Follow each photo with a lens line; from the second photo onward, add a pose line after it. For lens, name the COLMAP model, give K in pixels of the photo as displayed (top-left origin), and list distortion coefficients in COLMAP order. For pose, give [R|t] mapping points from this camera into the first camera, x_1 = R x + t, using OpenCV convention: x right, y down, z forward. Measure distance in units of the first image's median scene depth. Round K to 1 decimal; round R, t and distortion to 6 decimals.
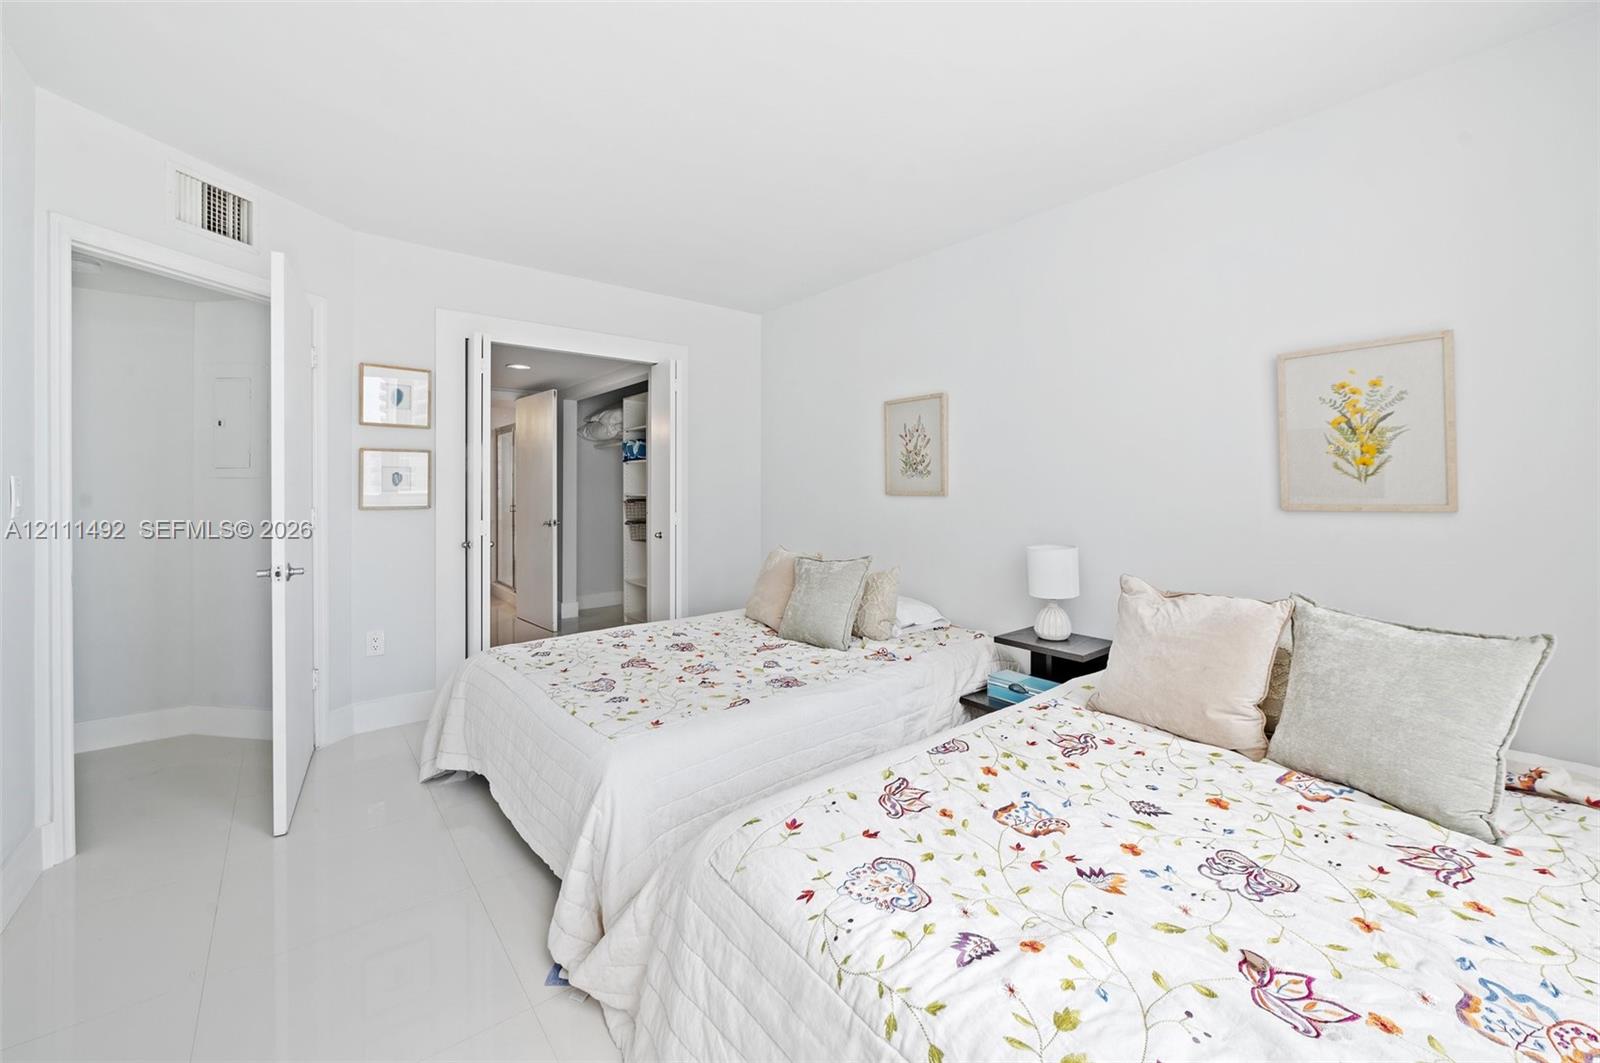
lens RADIAL K [[643.9, 0, 809.5], [0, 643.9, 478.6], [0, 0, 1]] dist [-0.007632, 0.000259]
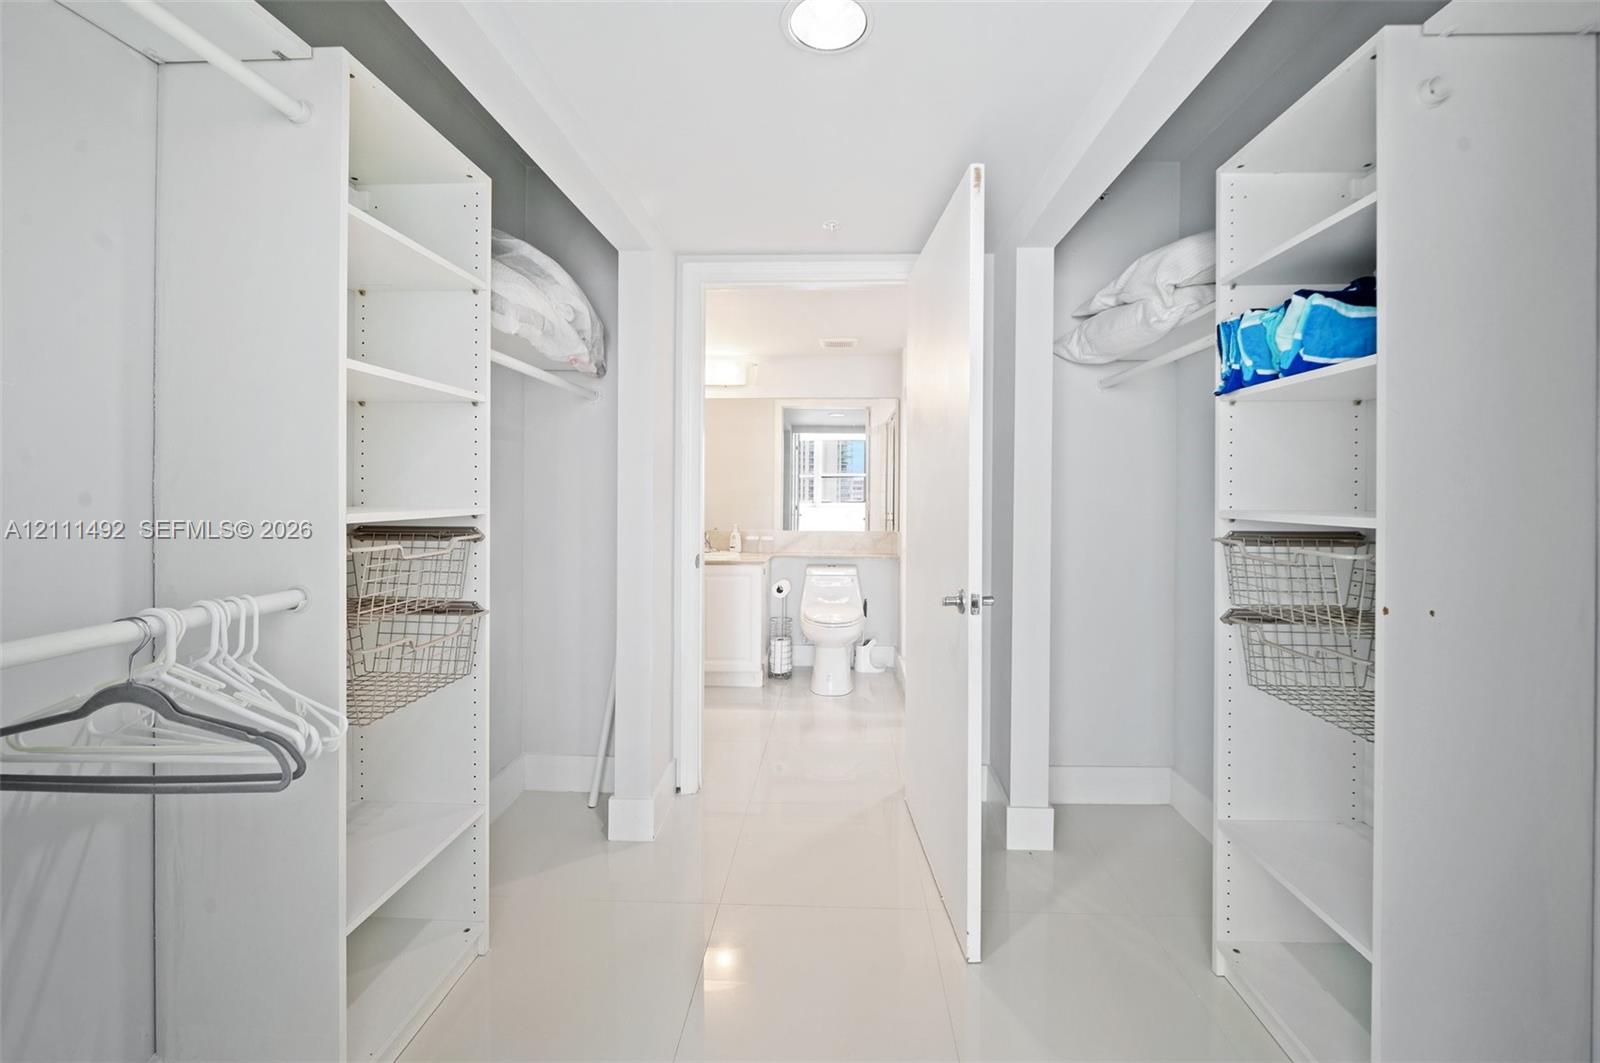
lens RADIAL K [[643.9, 0, 807.4], [0, 643.9, 515.3], [0, 0, 1]] dist [-0.007632, 0.000259]
pose [[0.757990, 0.014898, -0.652096, -0.241952], [0.003316, 0.999638, 0.026692, 0.017301], [0.652258, -0.022395, 0.757666, 0.671155]]
